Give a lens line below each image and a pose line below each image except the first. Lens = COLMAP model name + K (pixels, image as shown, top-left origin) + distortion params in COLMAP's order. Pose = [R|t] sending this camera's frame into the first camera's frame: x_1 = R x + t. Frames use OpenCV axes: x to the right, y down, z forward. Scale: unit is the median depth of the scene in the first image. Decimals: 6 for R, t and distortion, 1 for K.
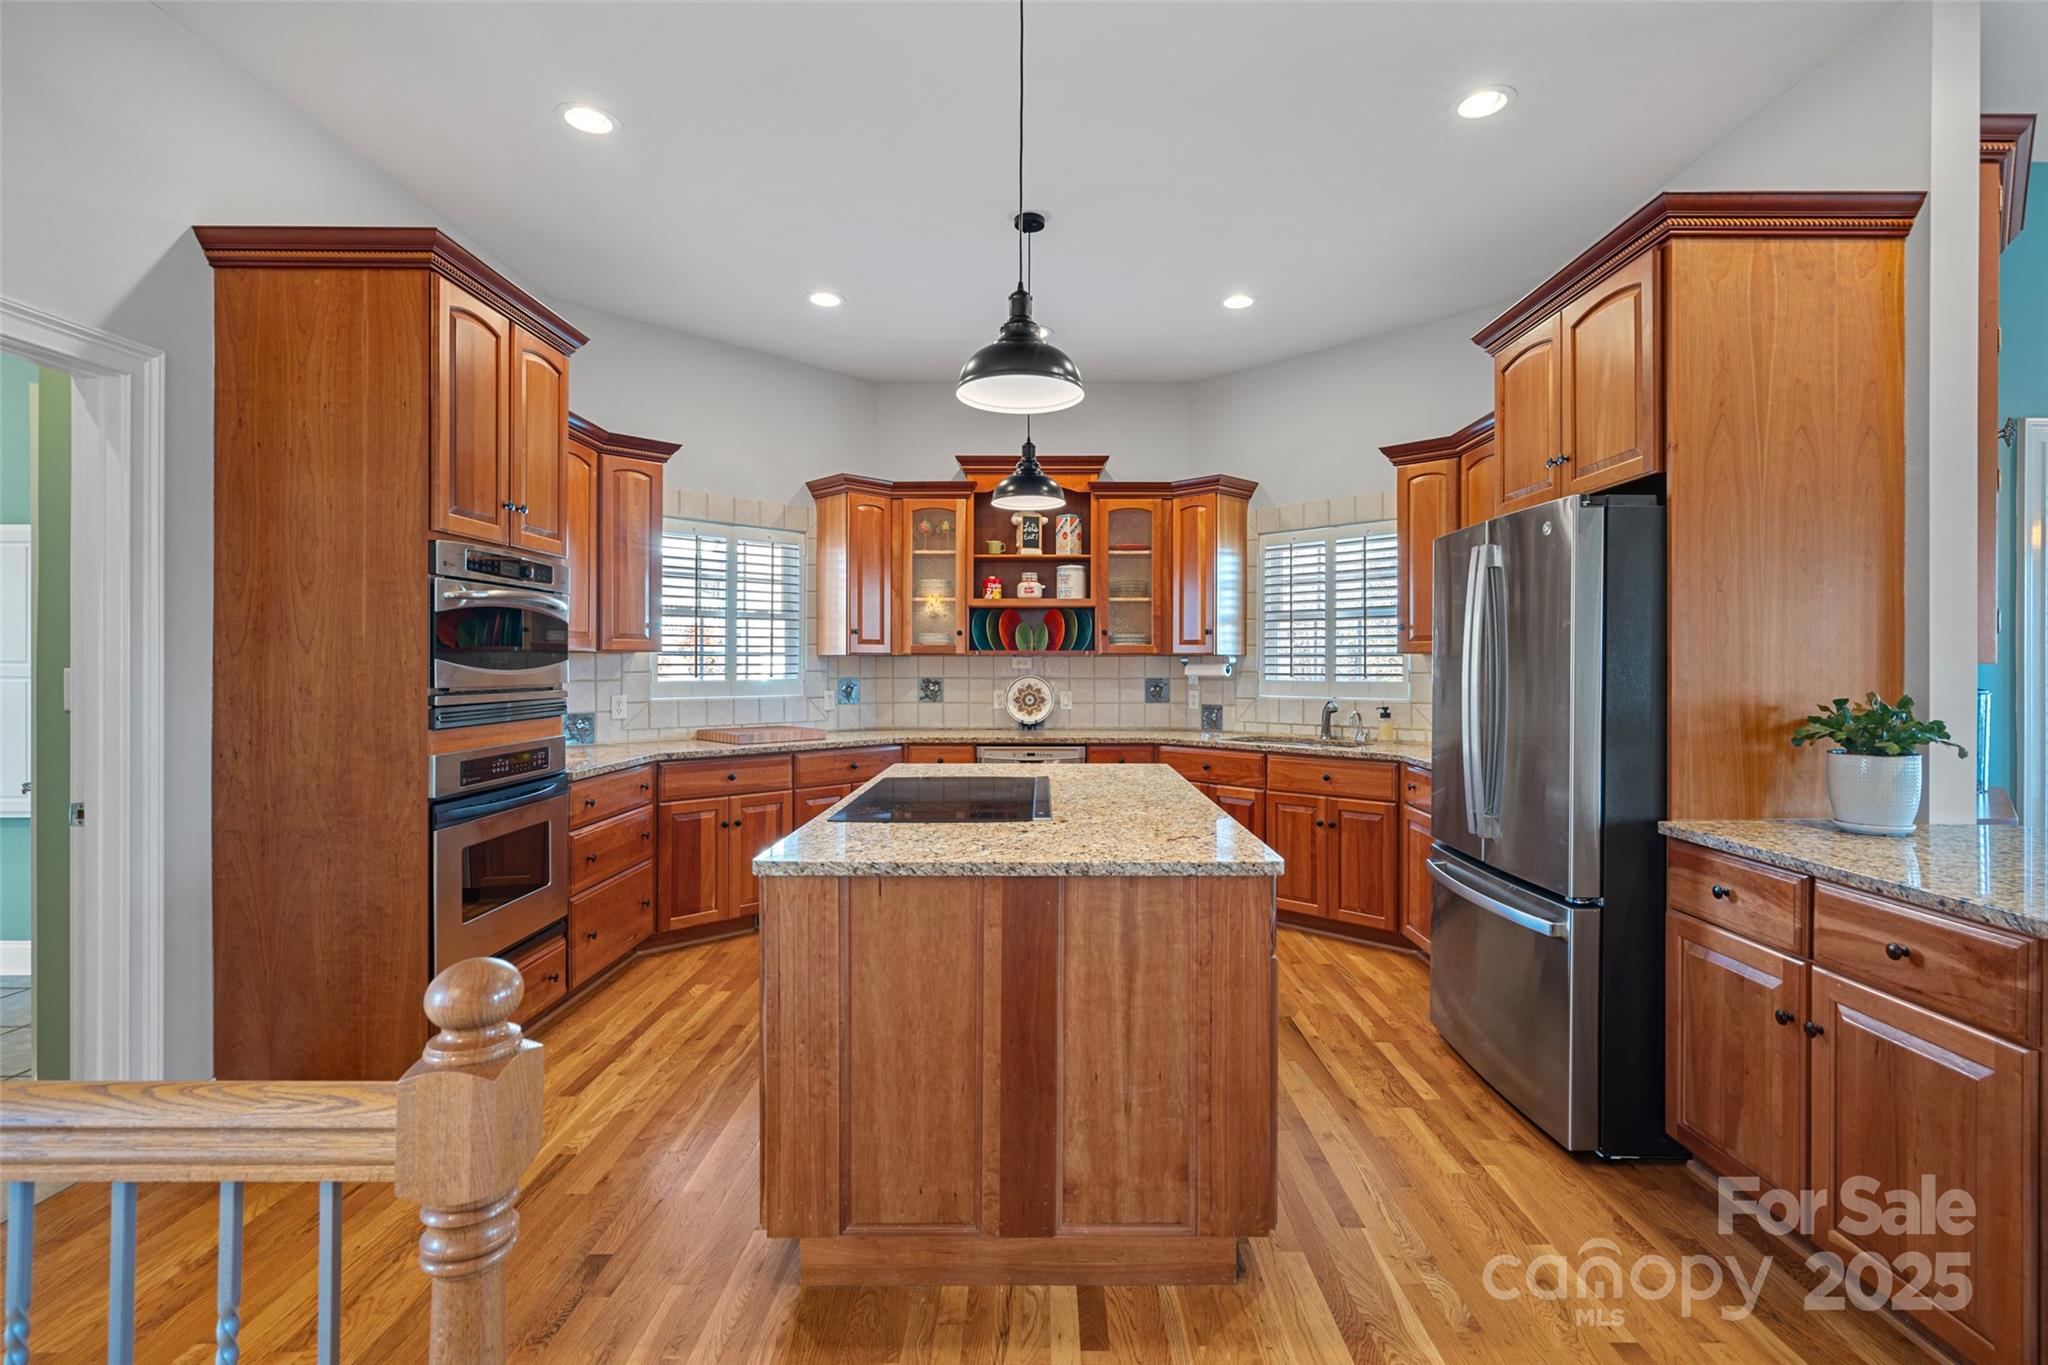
lens RADIAL K [[955.8, 0, 1030.4], [0, 955.8, 666.3], [0, 0, 1]] dist [-0.004908, 0.003330]
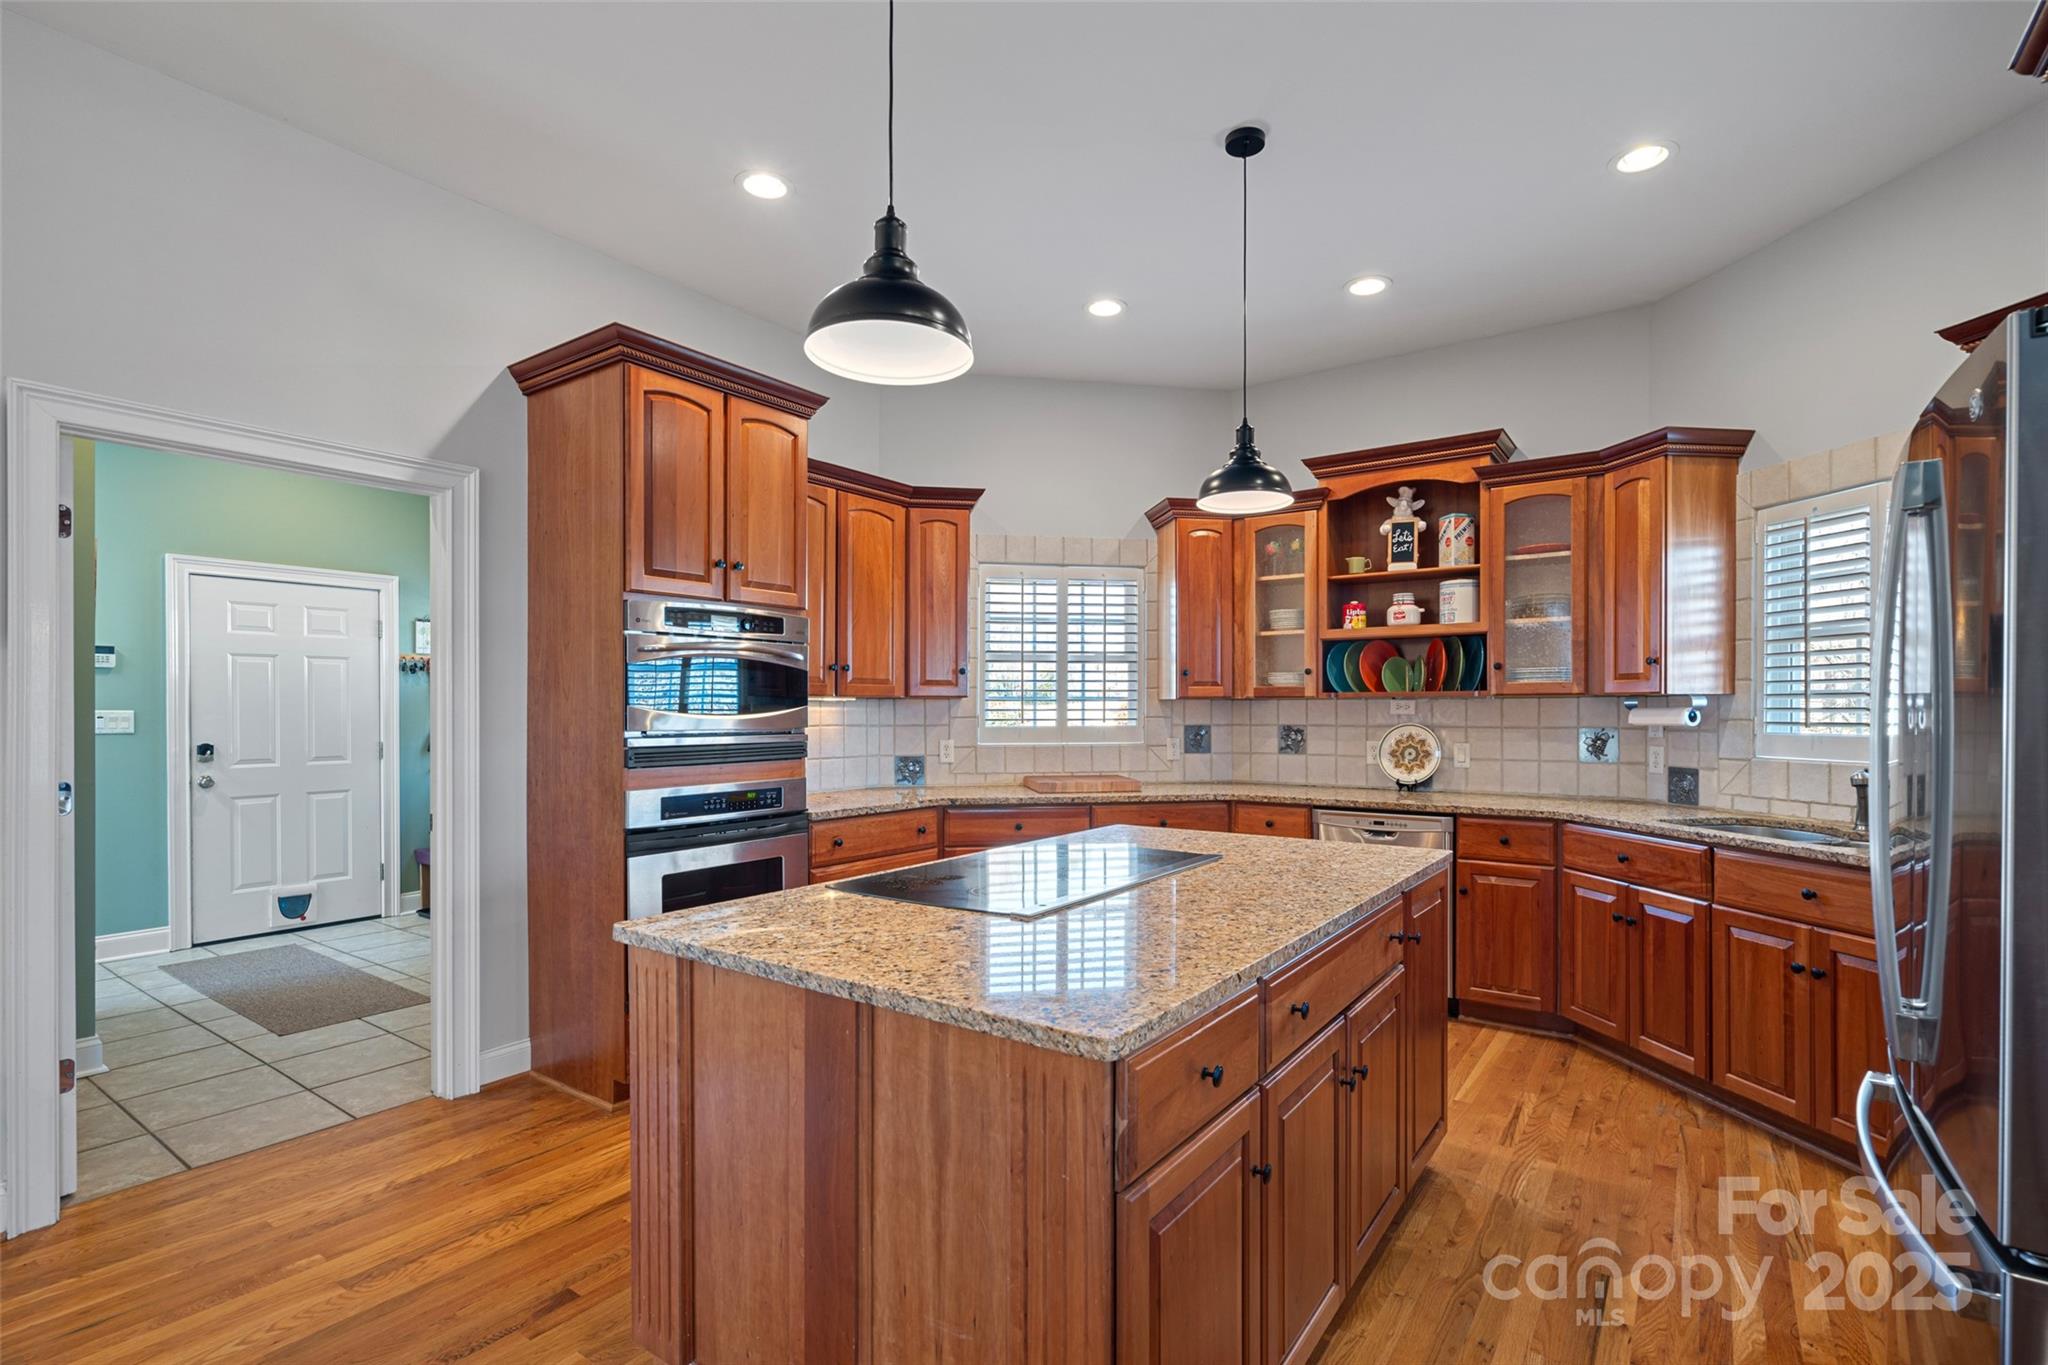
lens RADIAL K [[955.8, 0, 1027.4], [0, 955.8, 712.3], [0, 0, 1]] dist [-0.004908, 0.003330]
pose [[0.815902, -0.000335, -0.578190, 0.245511], [0.000704, 1.000000, 0.000414, 0.000214], [0.578190, -0.000745, 0.815902, 0.209992]]
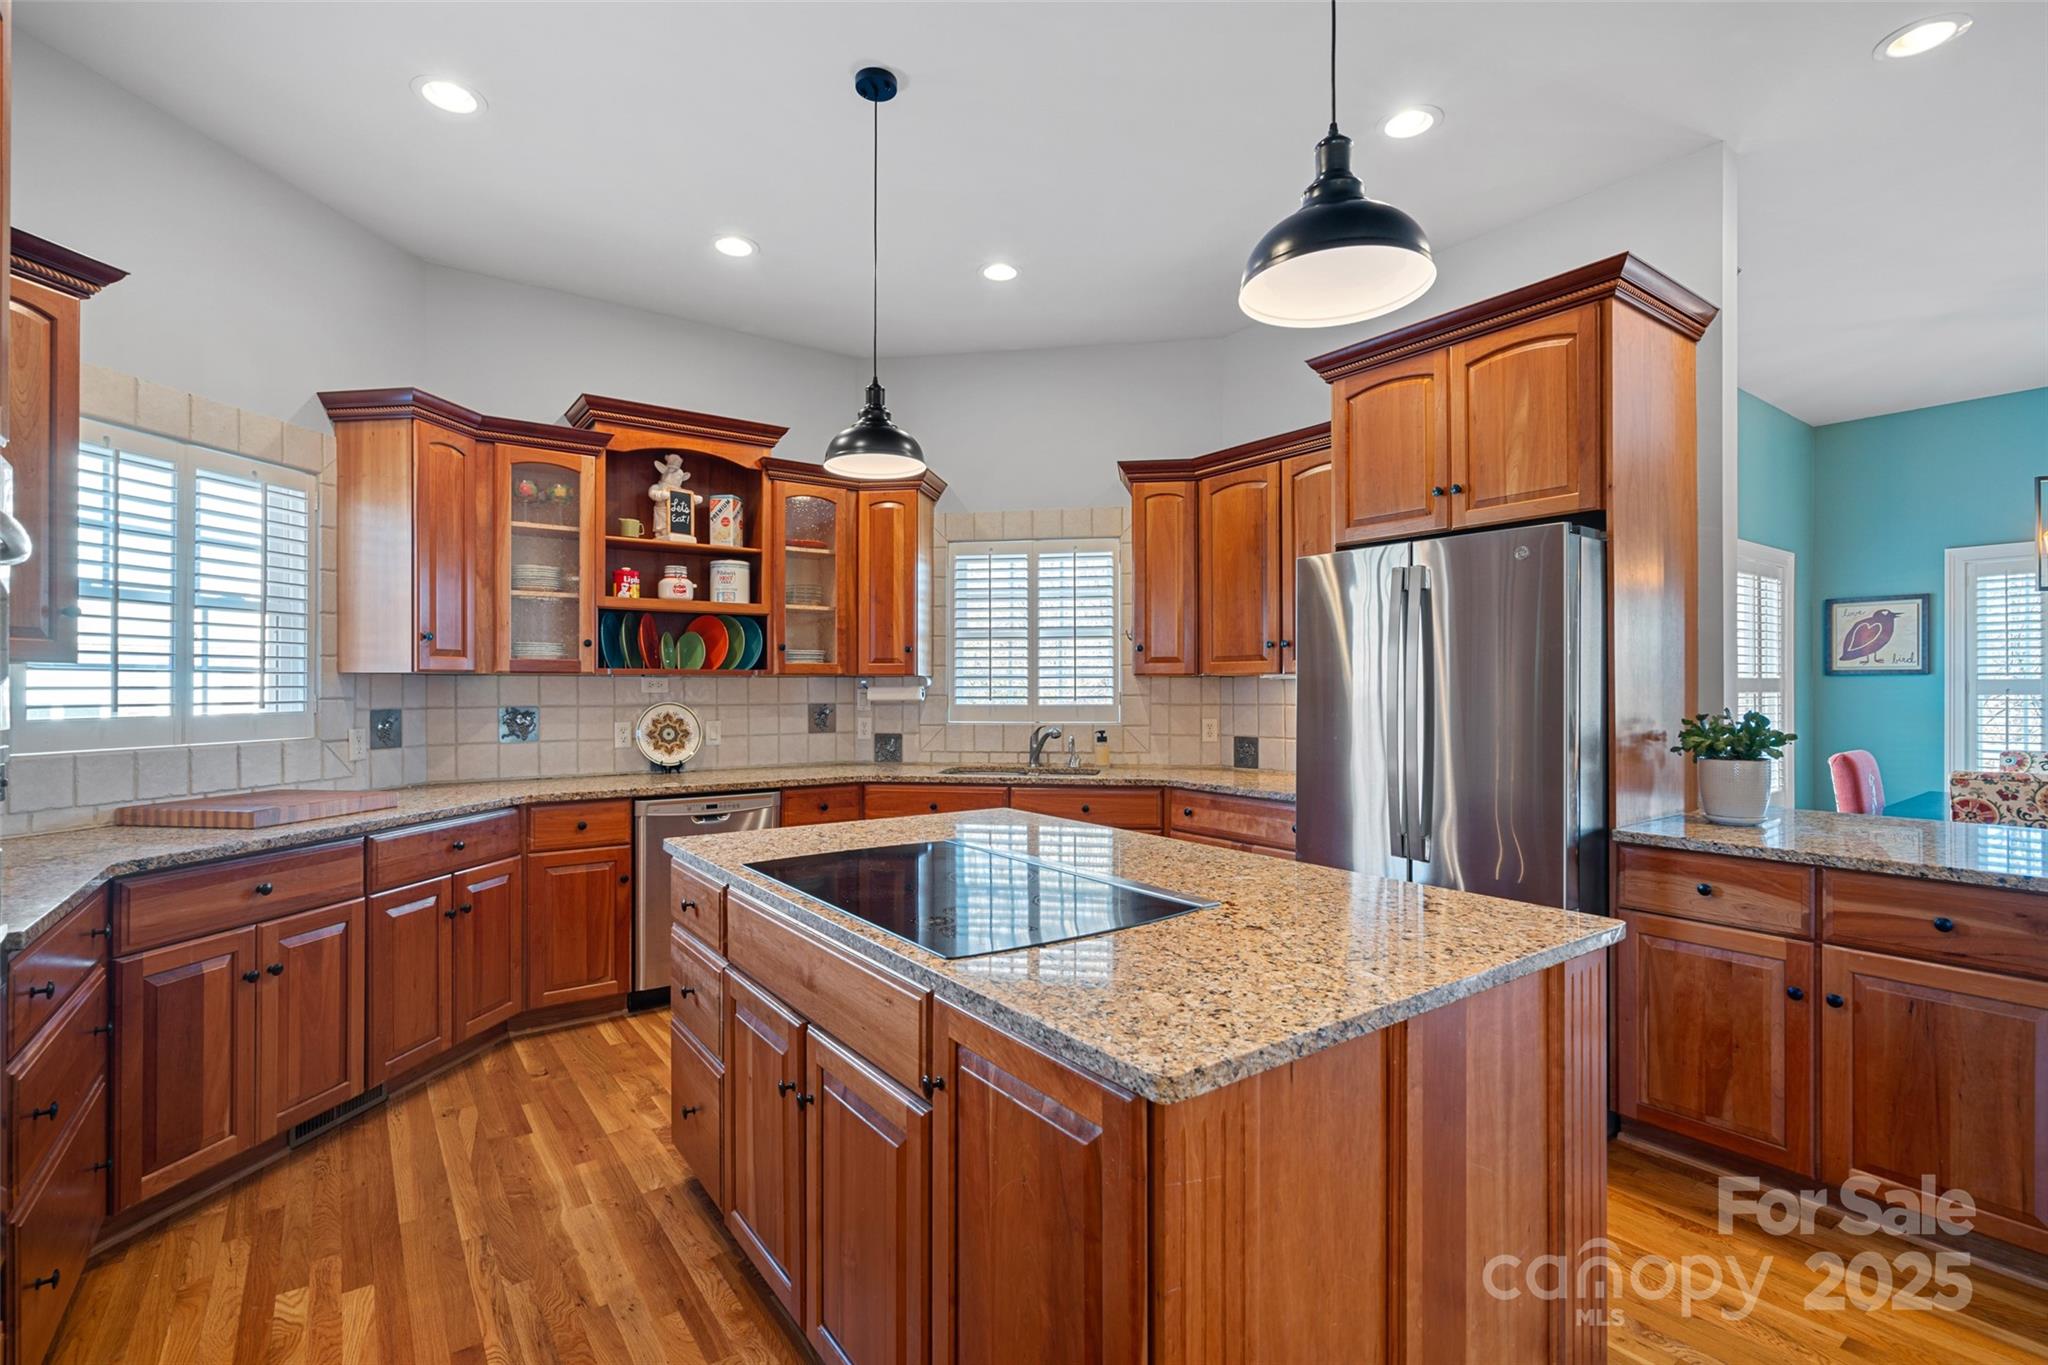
lens RADIAL K [[955.8, 0, 1020.5], [0, 955.8, 685.8], [0, 0, 1]] dist [-0.004908, 0.003330]
pose [[0.803627, -0.000064, 0.595133, -0.280917], [0.002877, 0.999989, -0.003778, 0.000682], [-0.595126, 0.004748, 0.803619, 0.279033]]
